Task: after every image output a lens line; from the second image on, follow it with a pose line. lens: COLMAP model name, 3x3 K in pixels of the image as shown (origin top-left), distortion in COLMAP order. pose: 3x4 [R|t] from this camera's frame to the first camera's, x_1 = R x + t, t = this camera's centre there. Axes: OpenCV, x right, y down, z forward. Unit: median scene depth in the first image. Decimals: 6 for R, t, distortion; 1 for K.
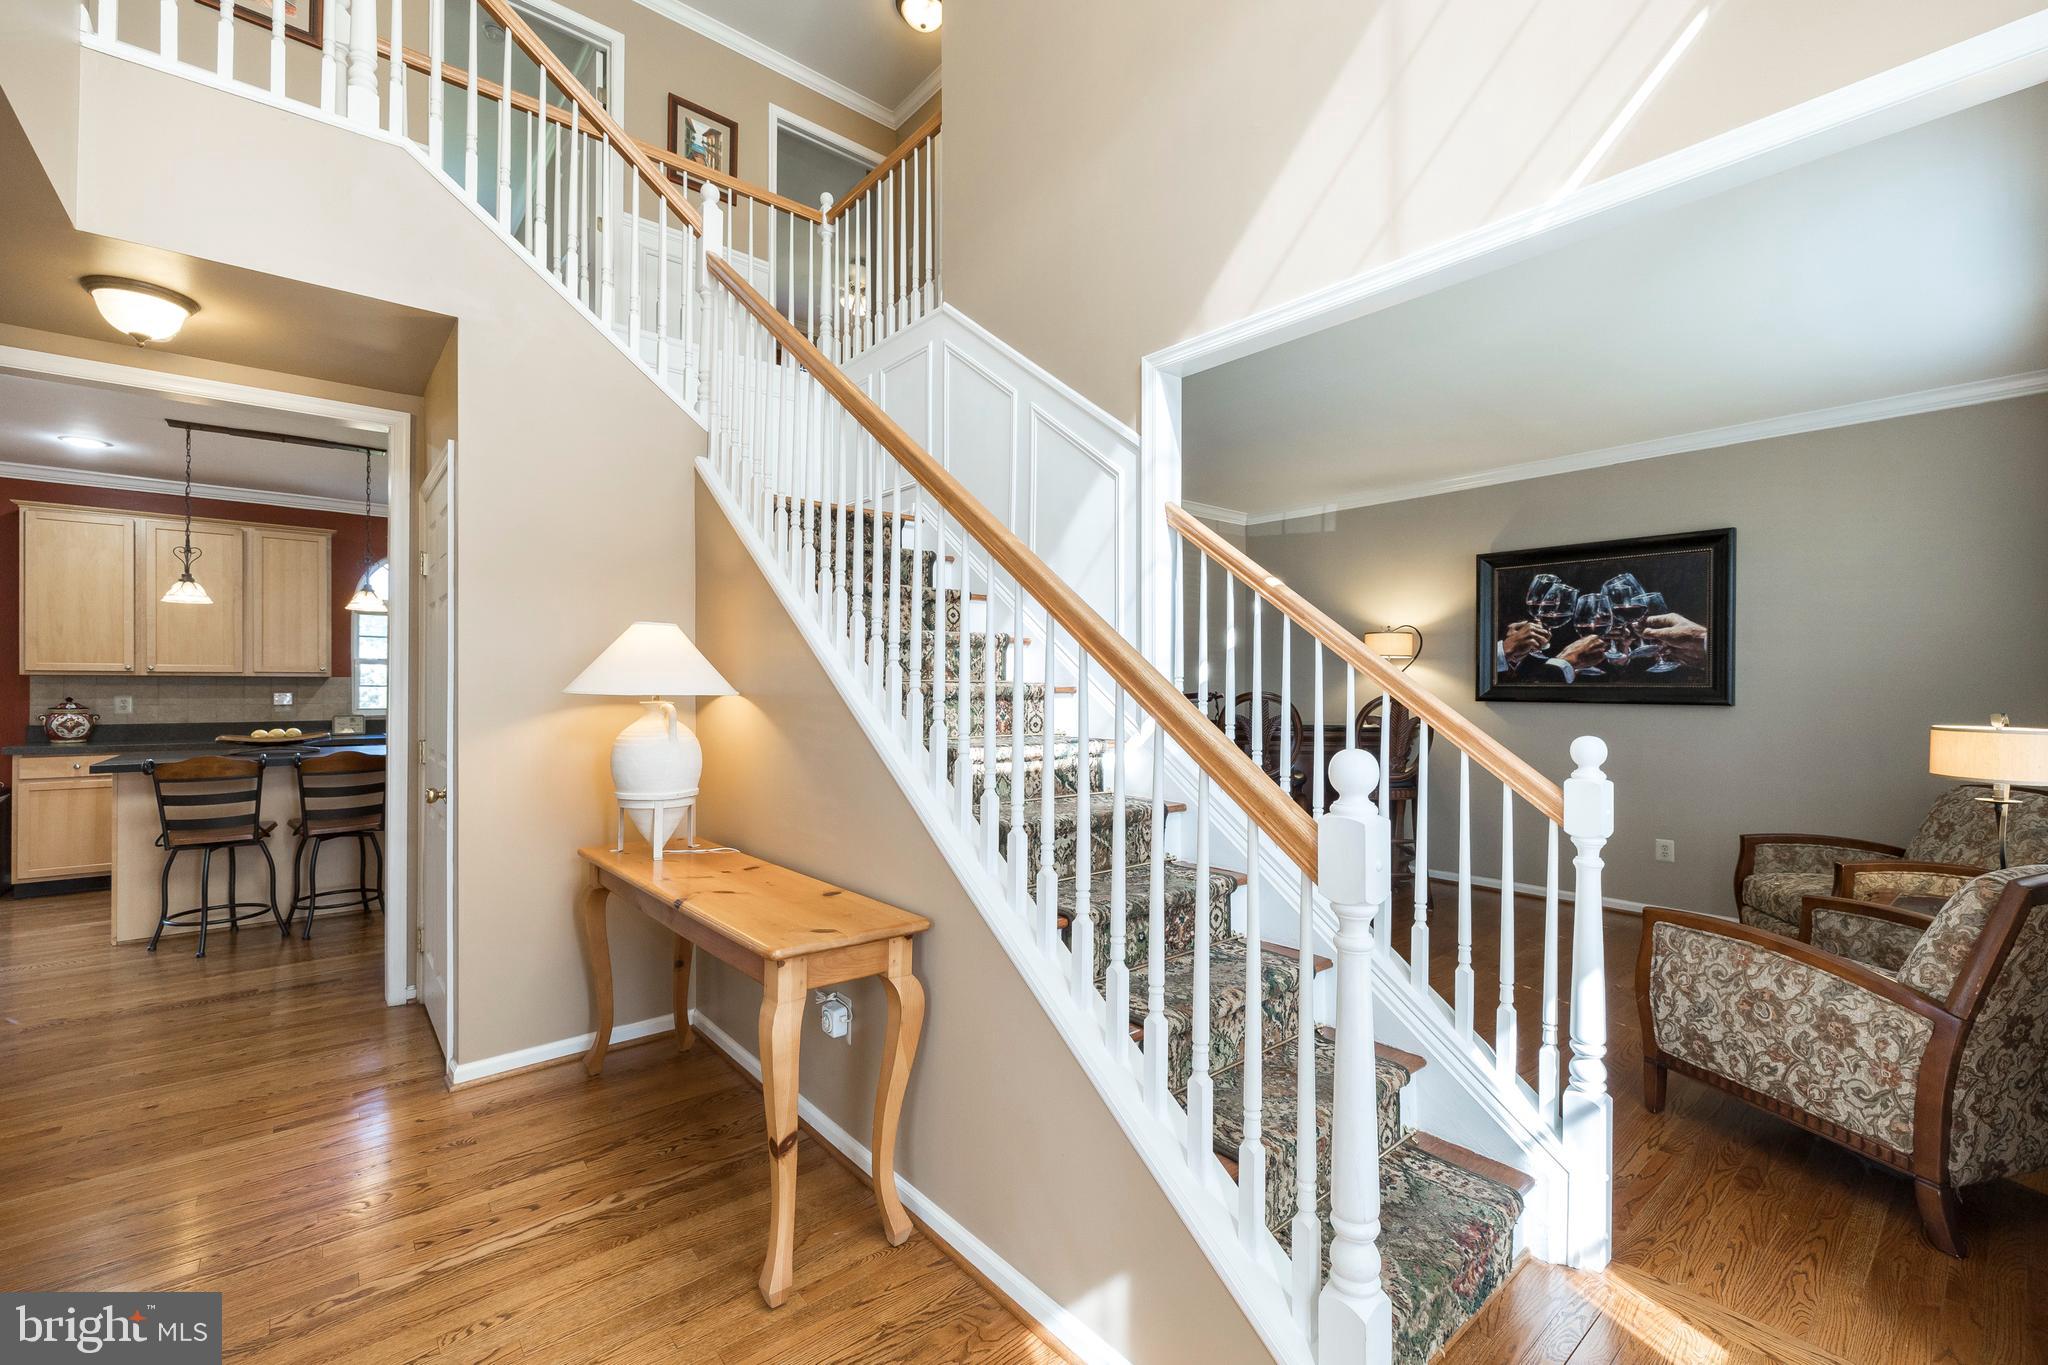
lens RADIAL K [[859.9, 0, 1027.1], [0, 859.9, 679.5], [0, 0, 1]] dist [0.002471, -0.000077]
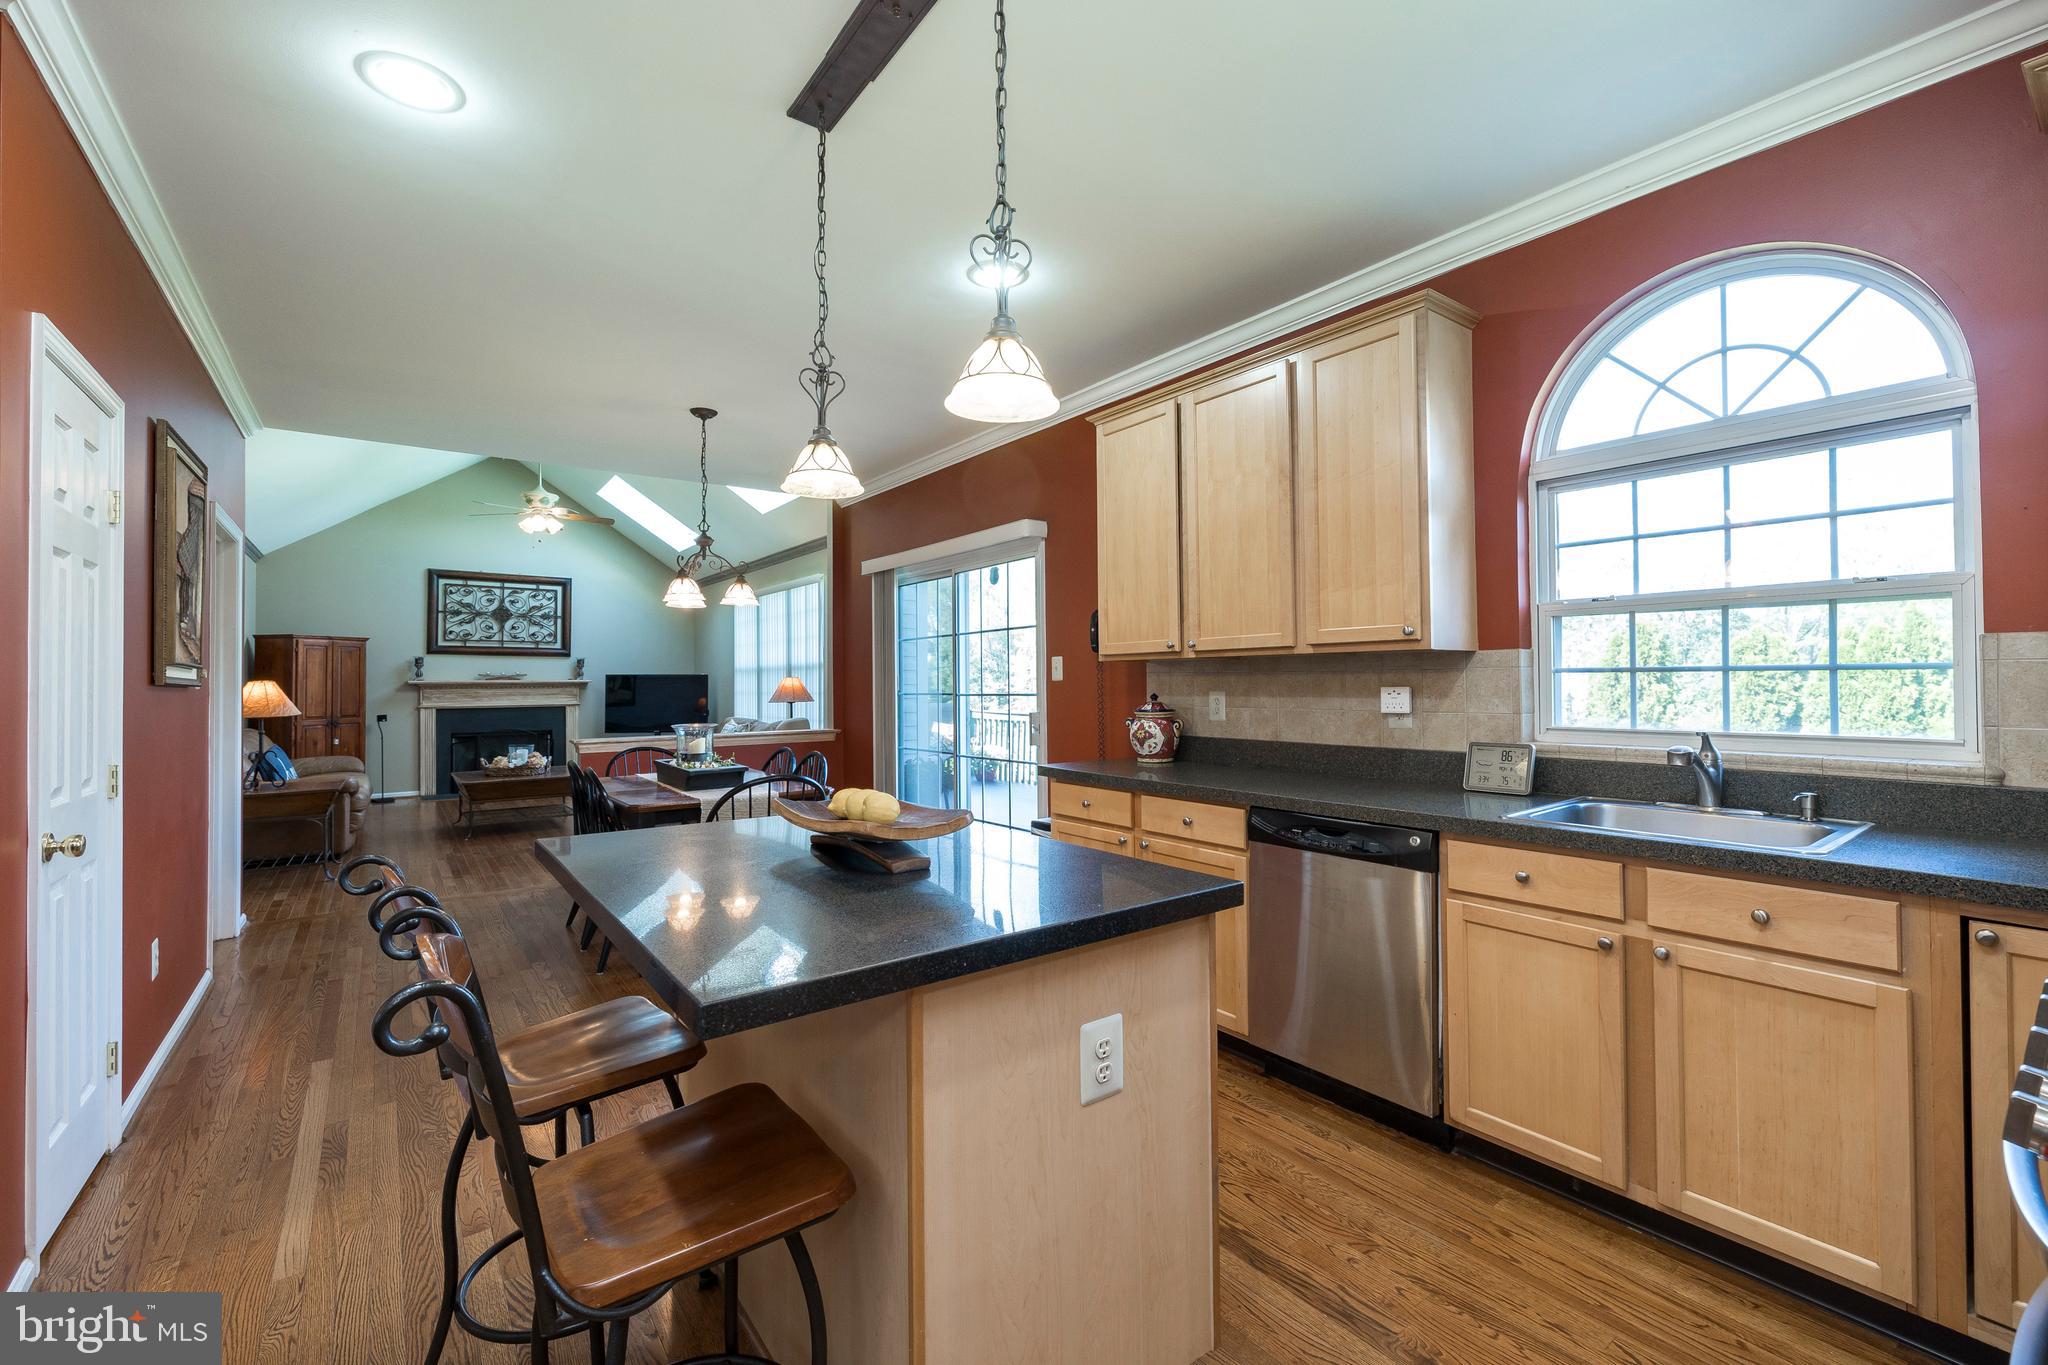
lens RADIAL K [[859.9, 0, 1018.5], [0, 859.9, 654.5], [0, 0, 1]] dist [0.002471, -0.000077]
pose [[-0.067103, -0.038296, -0.997011, -0.786070], [0.013195, 0.999142, -0.039266, 0.026914], [0.997659, -0.015790, -0.066540, 1.693977]]
